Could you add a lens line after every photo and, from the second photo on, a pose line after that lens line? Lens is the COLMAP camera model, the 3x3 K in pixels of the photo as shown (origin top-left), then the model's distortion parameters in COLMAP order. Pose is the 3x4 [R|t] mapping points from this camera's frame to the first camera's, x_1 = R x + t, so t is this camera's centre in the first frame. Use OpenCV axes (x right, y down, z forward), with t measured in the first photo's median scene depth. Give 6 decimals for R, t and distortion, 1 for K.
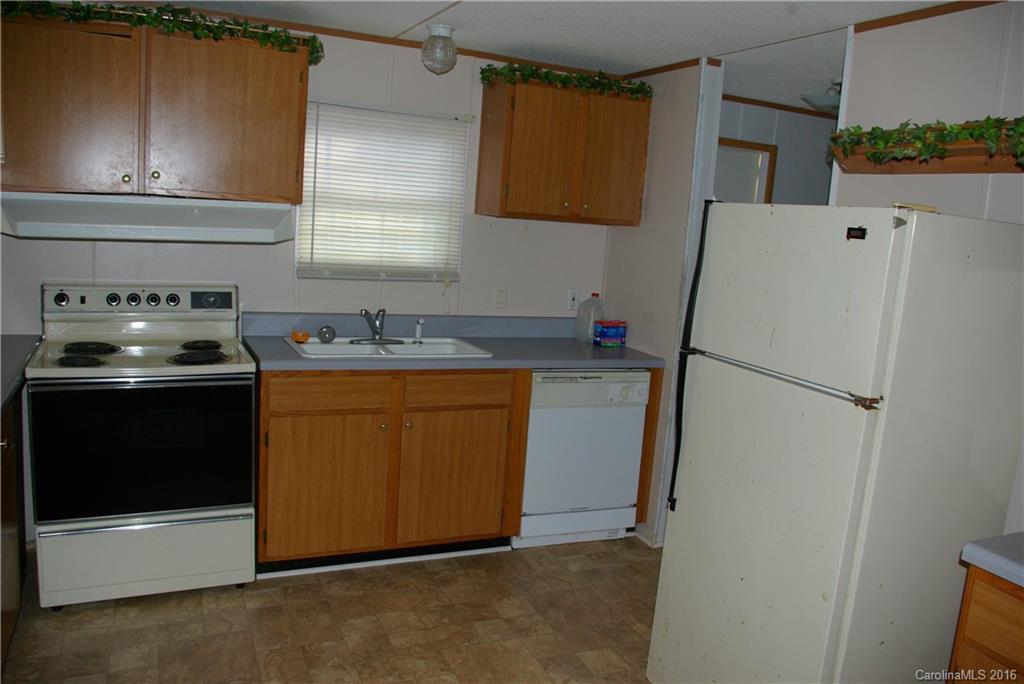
lens RADIAL K [[806.8, 0, 515.9], [0, 806.8, 346.3], [0, 0, 1]] dist [-0.101668, 0.055236]
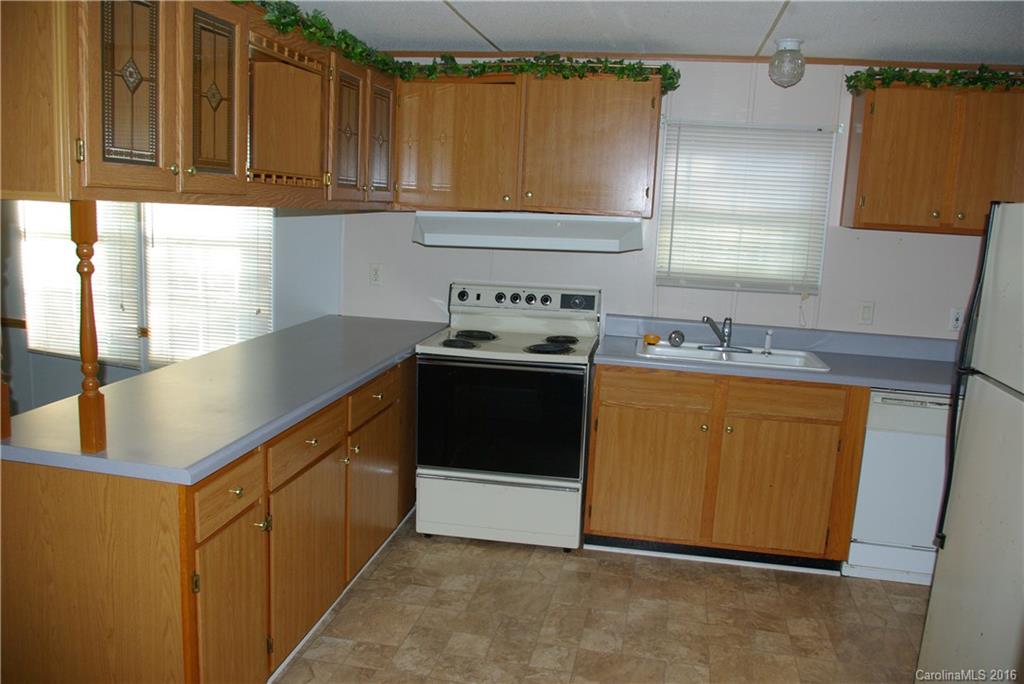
lens RADIAL K [[806.8, 0, 515.9], [0, 806.8, 346.3], [0, 0, 1]] dist [-0.101668, 0.055236]
pose [[0.811500, 0.064653, -0.580765, 0.230333], [-0.079444, 0.996839, -0.000034, 0.013445], [0.578927, 0.046165, 0.814071, 0.000058]]
